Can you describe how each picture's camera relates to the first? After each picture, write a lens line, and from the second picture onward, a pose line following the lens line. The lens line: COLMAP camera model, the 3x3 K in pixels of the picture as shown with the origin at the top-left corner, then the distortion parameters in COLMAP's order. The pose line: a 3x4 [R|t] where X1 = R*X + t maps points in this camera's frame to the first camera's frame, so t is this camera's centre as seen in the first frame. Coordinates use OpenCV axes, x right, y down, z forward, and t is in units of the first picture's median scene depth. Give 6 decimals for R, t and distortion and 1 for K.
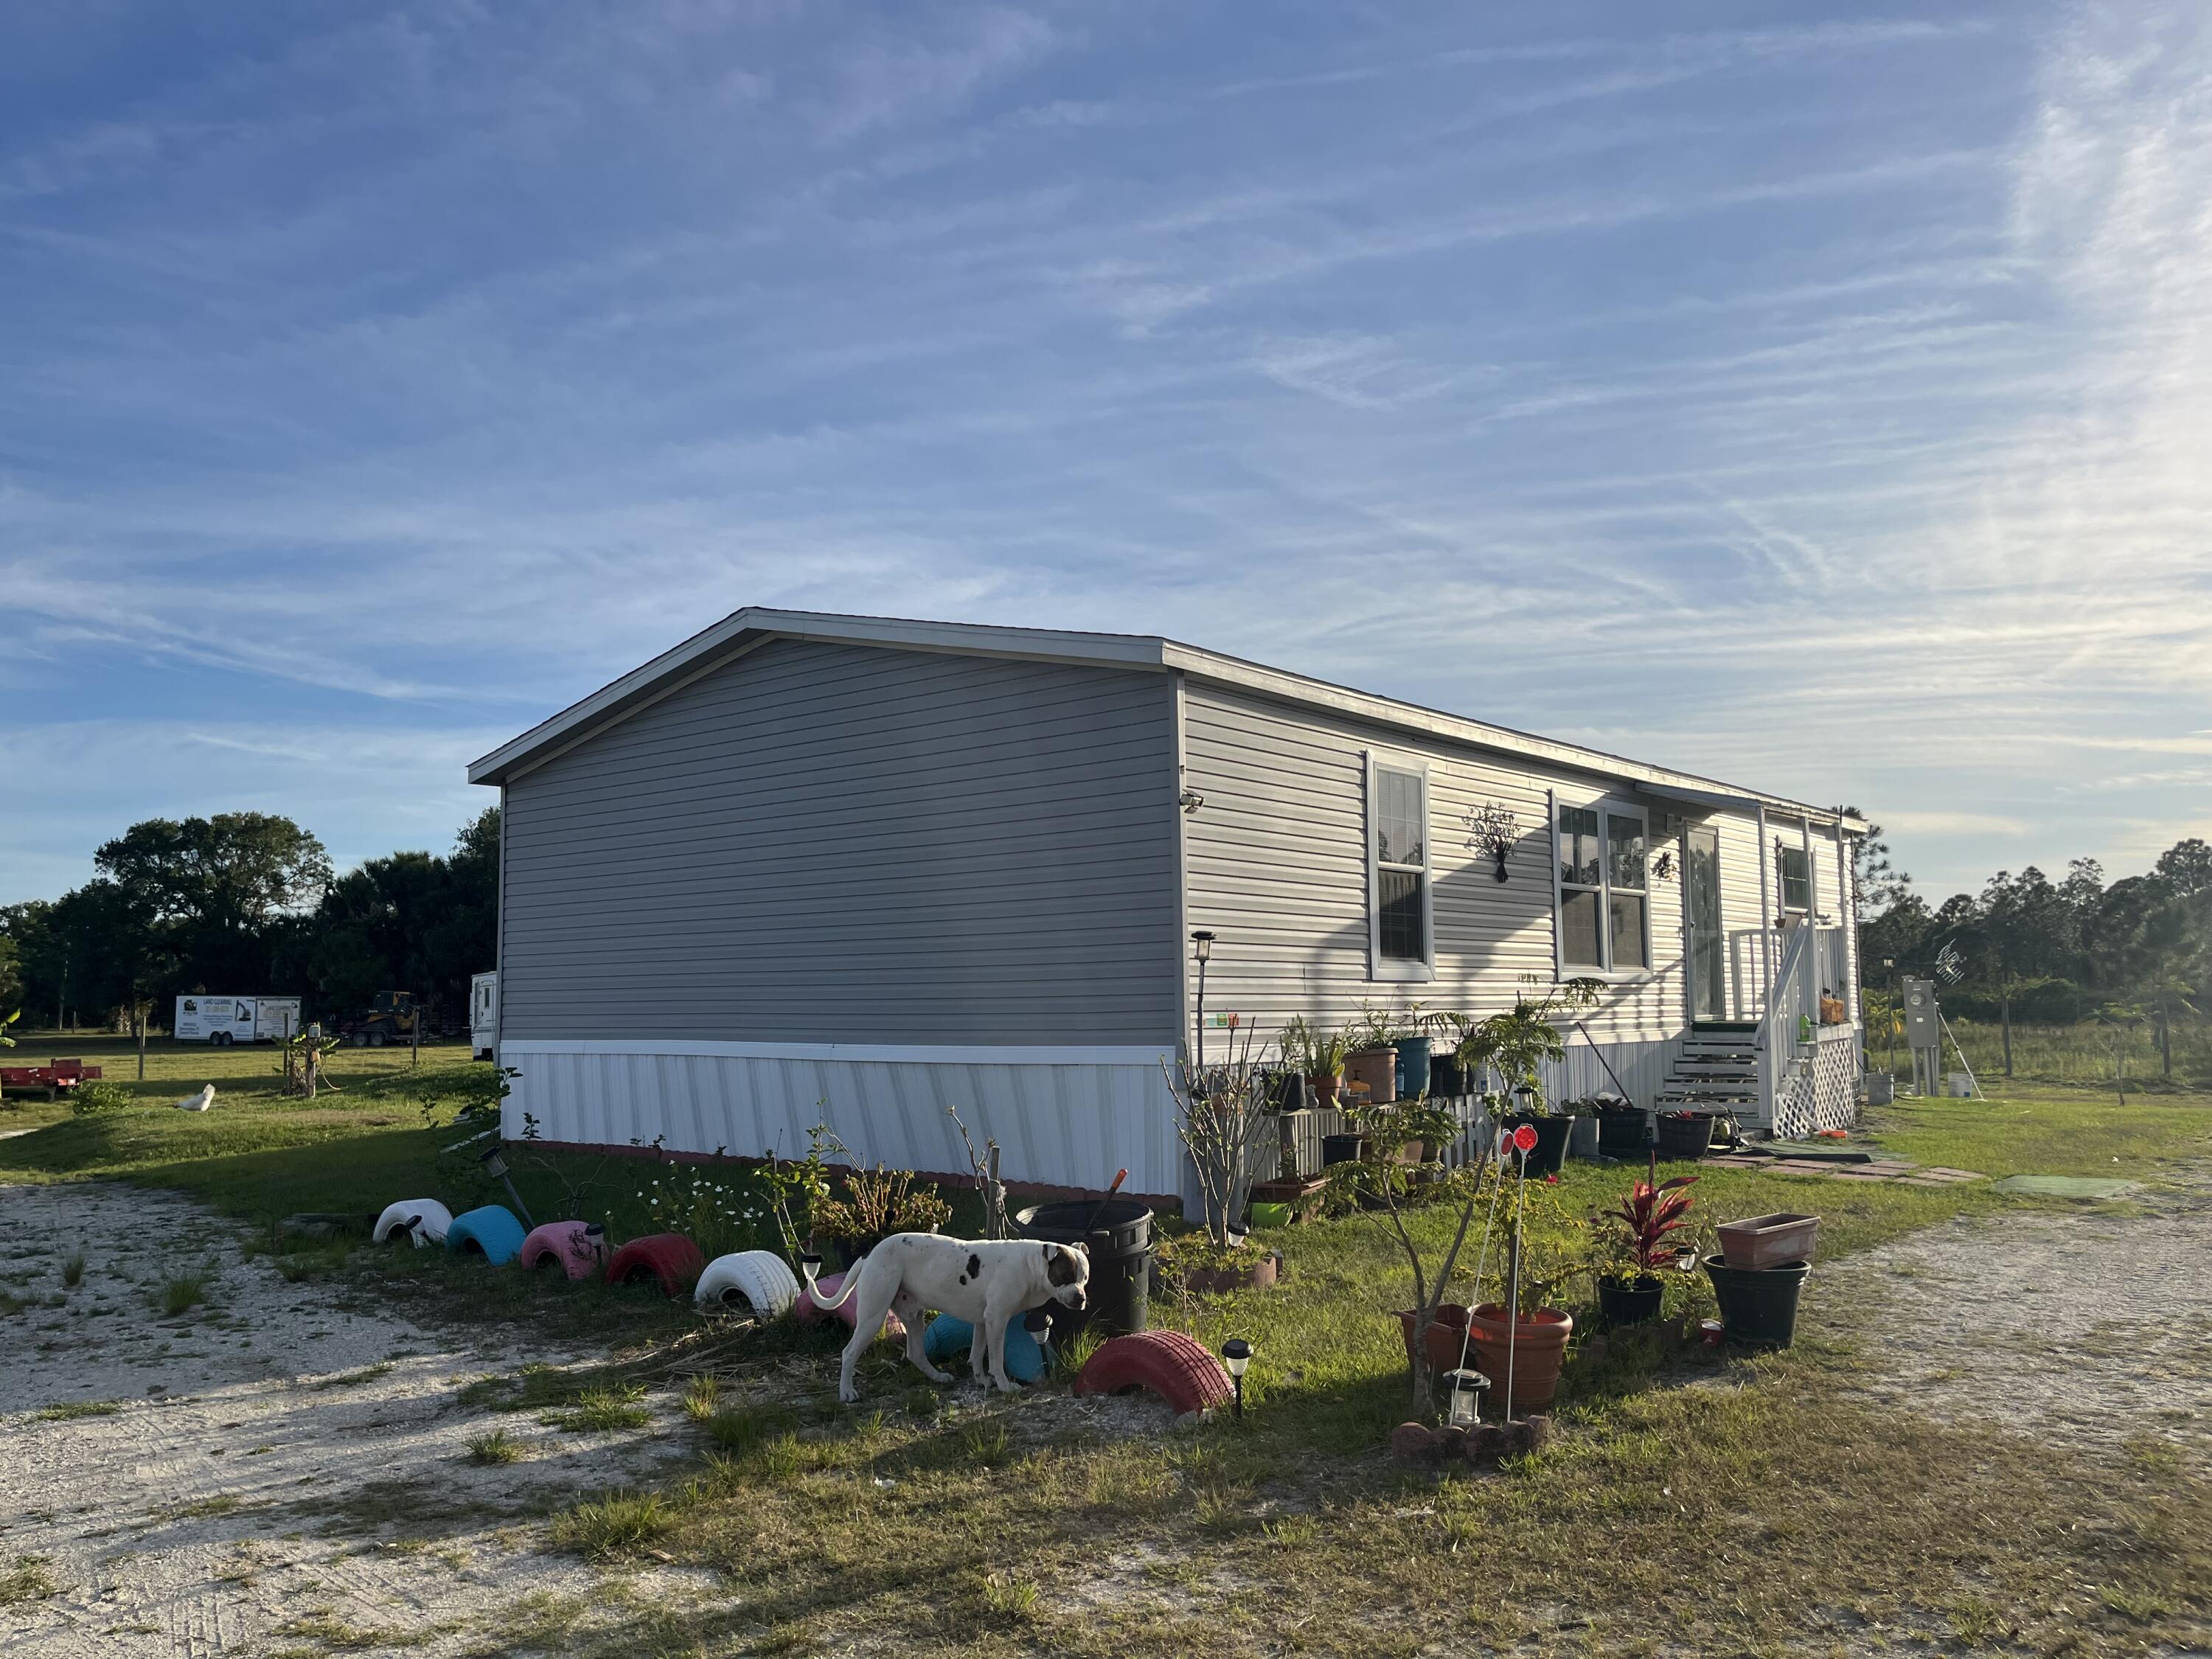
lens RADIAL K [[1682.4, 0, 1104.9], [0, 1682.4, 816.1], [0, 0, 1]] dist [0.024025, -0.004915]
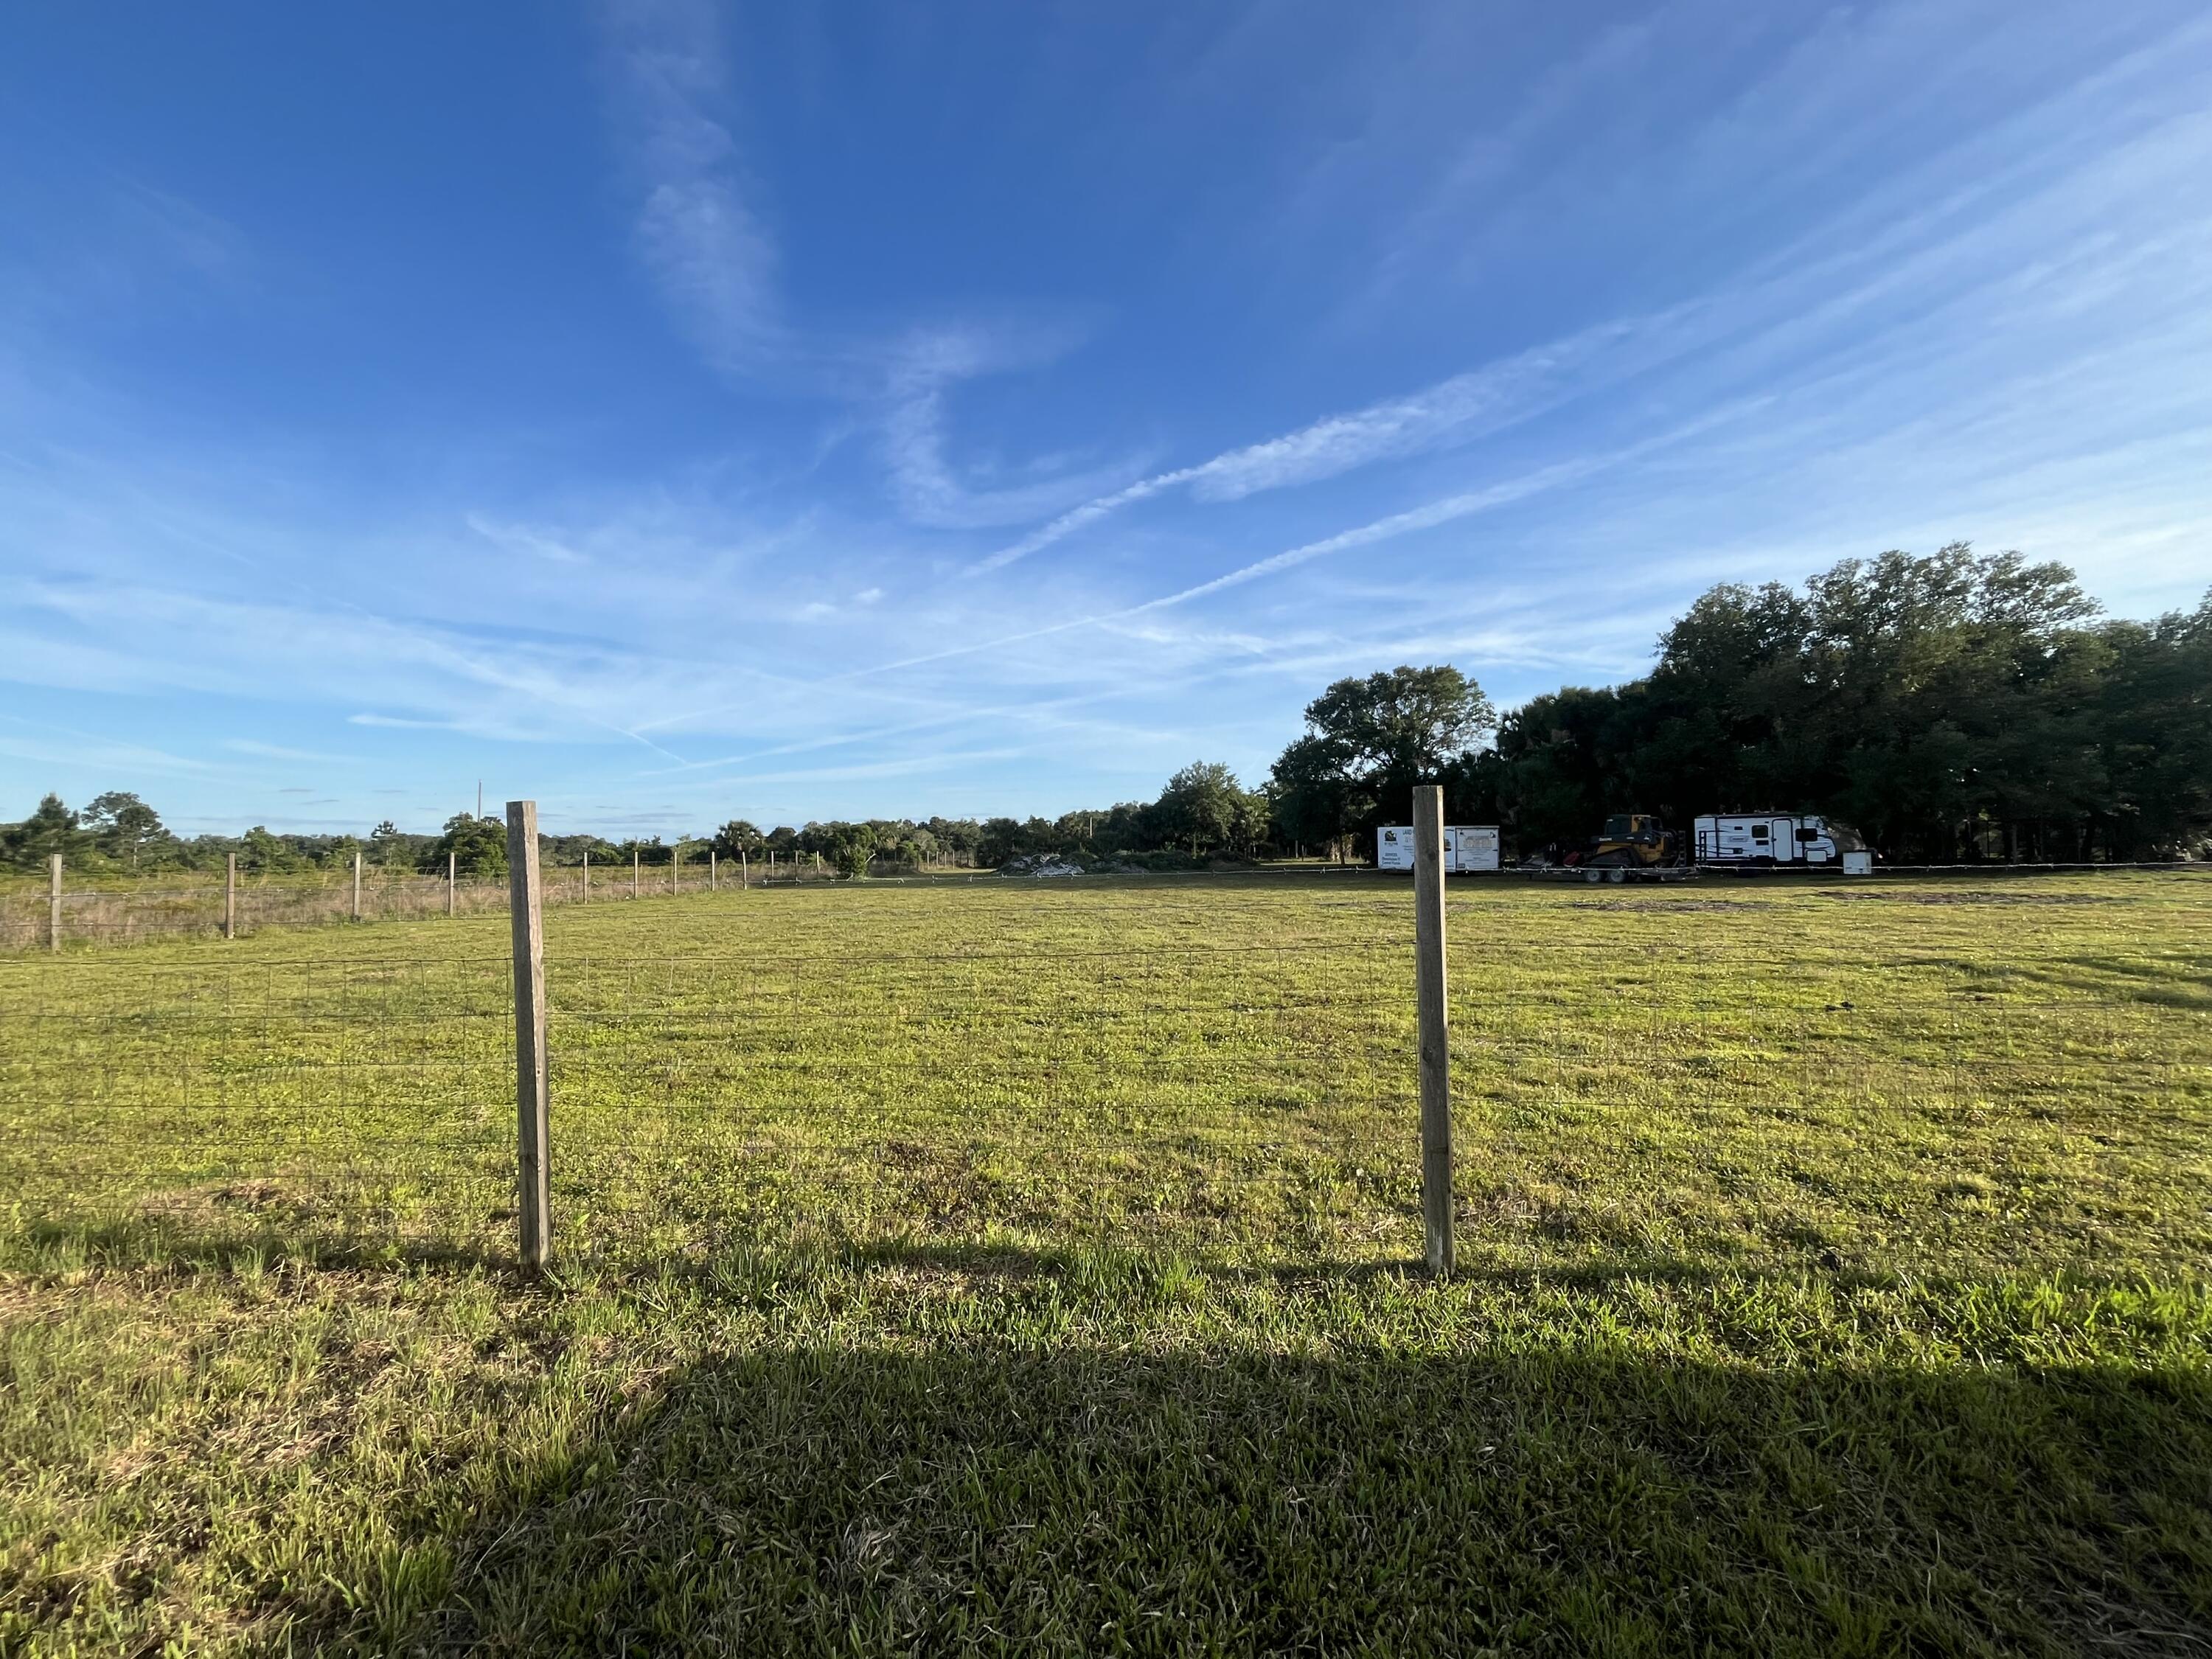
lens RADIAL K [[957.2, 0, 1105.6], [0, 957.2, 844.0], [0, 0, 1]] dist [-0.000398, -0.000651]
pose [[0.725794, -0.004295, -0.687898, -0.236410], [0.079764, 0.993761, 0.077953, 0.051034], [0.683272, -0.111447, 0.721609, 0.411116]]
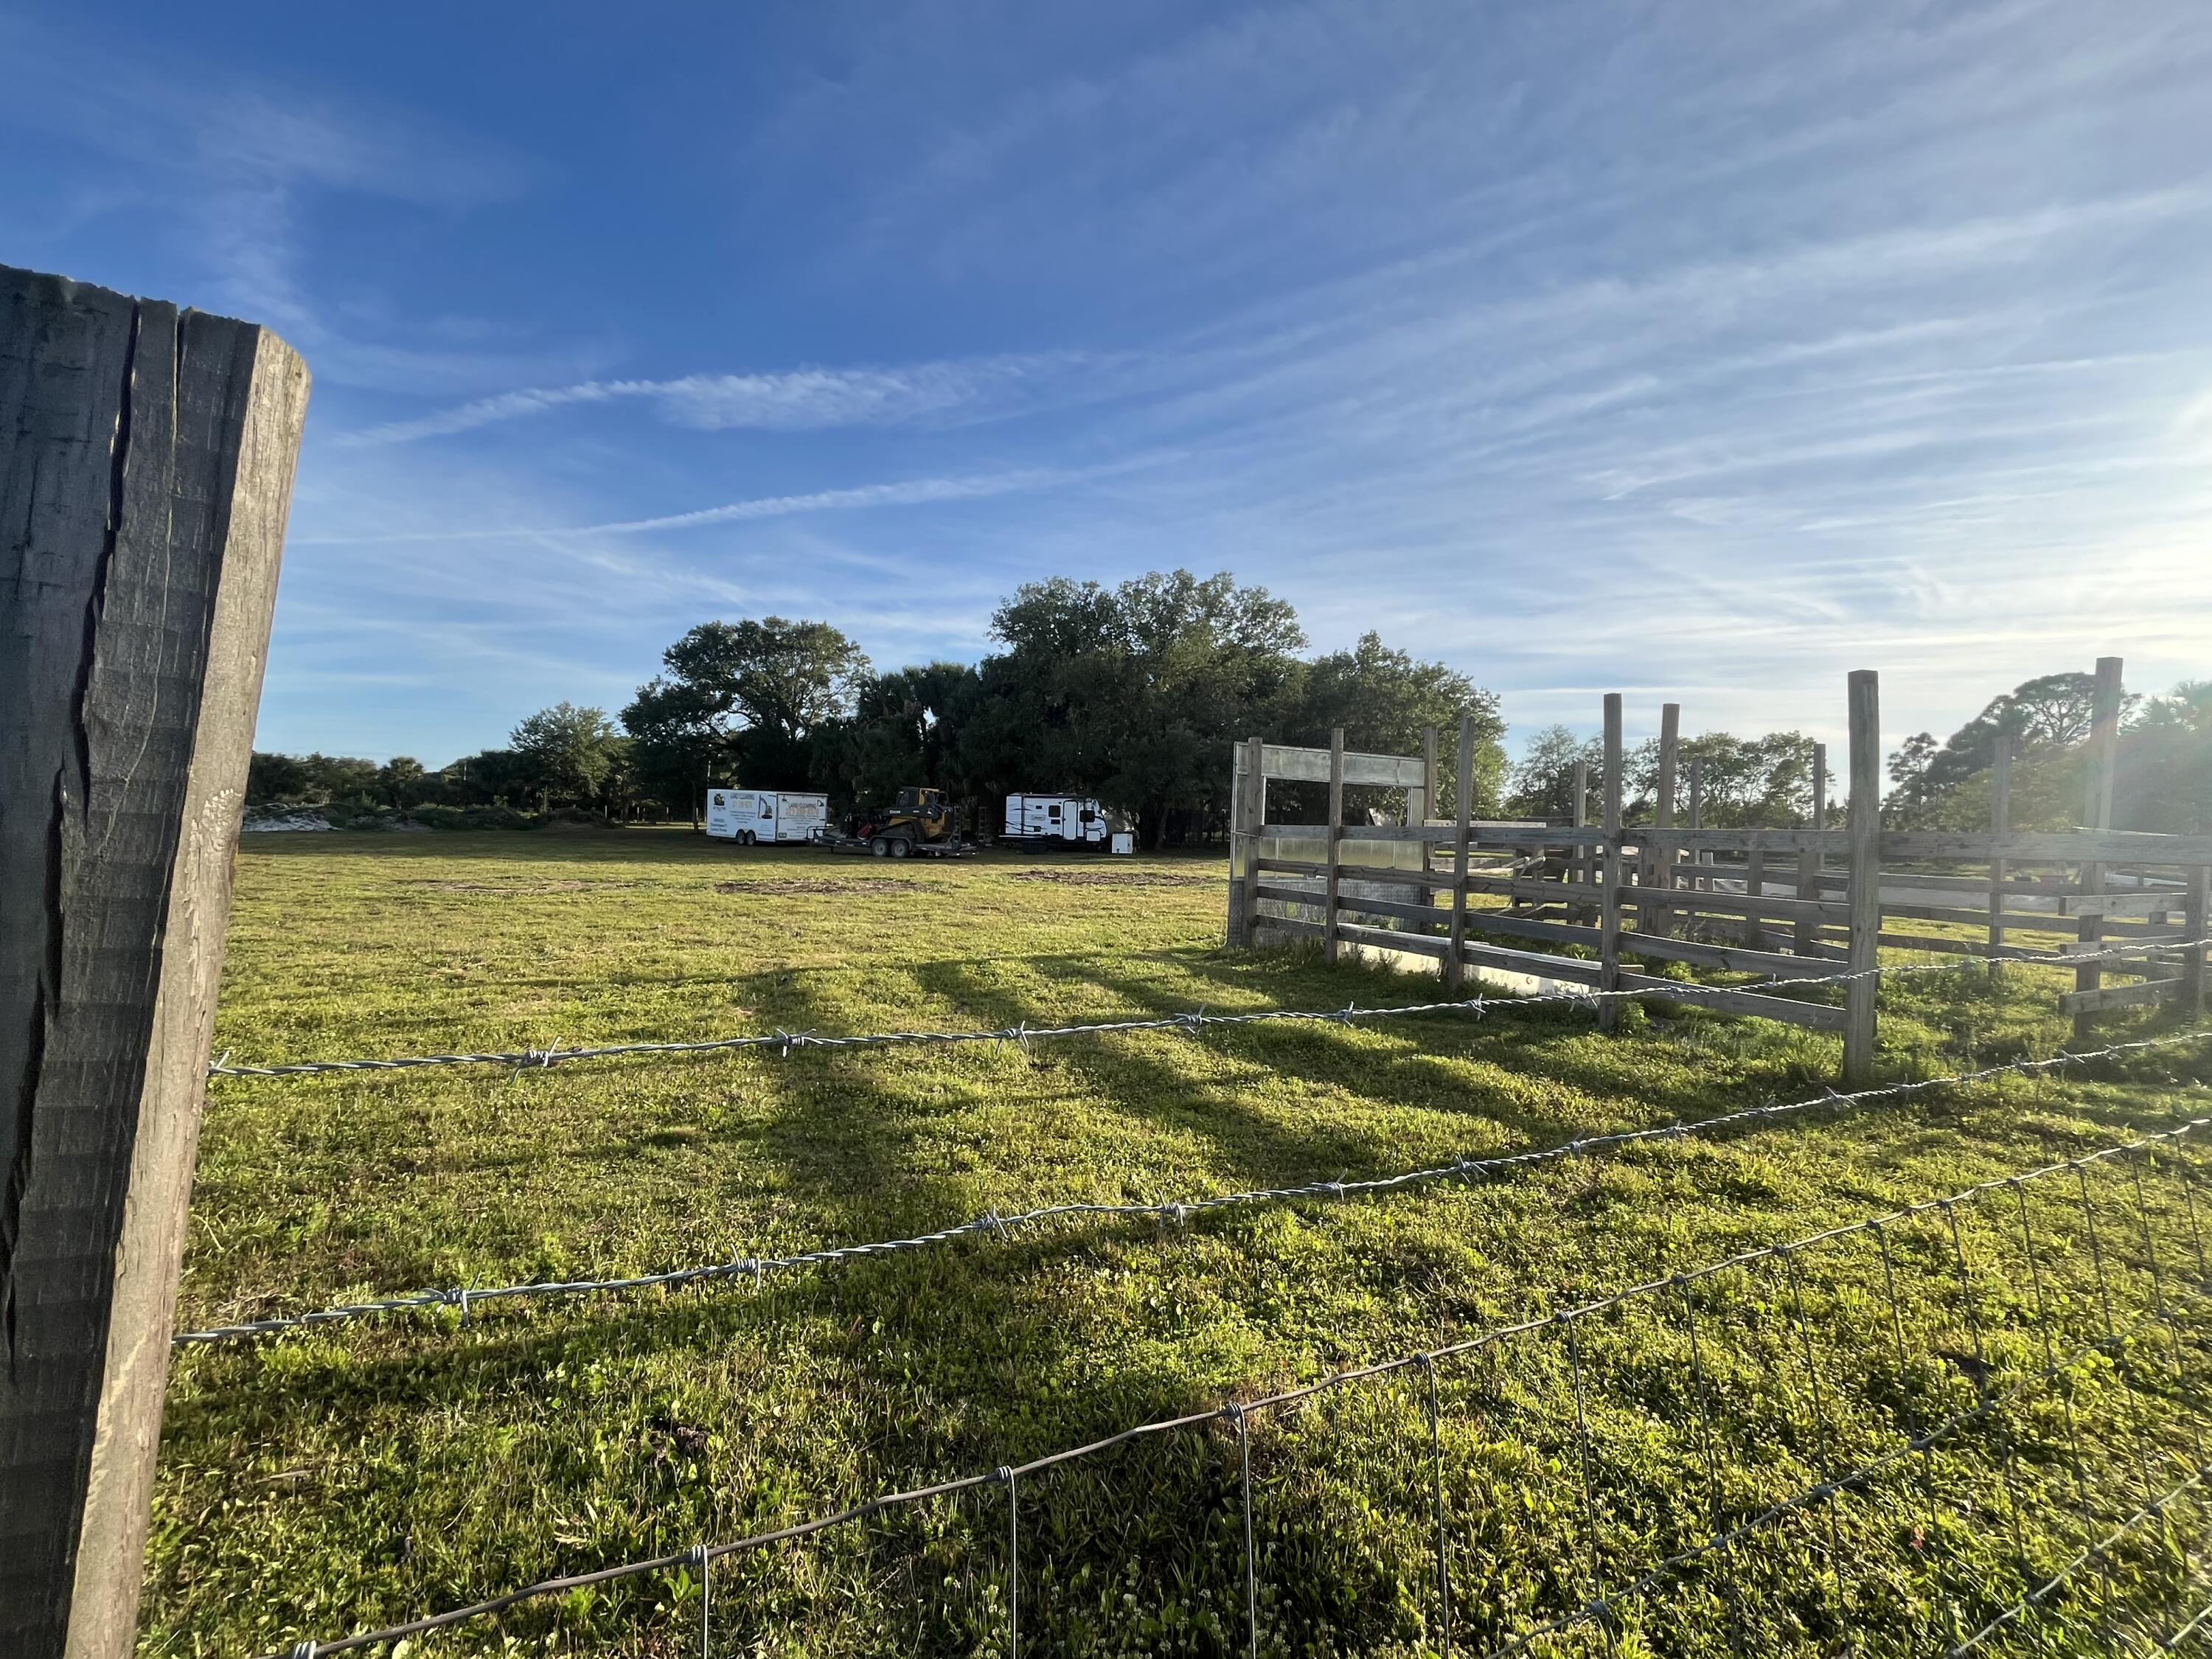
lens RADIAL K [[957.2, 0, 1113.3], [0, 957.2, 827.2], [0, 0, 1]] dist [-0.000398, -0.000651]
pose [[0.974660, 0.038702, -0.220317, -0.193752], [-0.014110, 0.993595, 0.112118, 0.058258], [0.223245, -0.106169, 0.968963, 0.484115]]
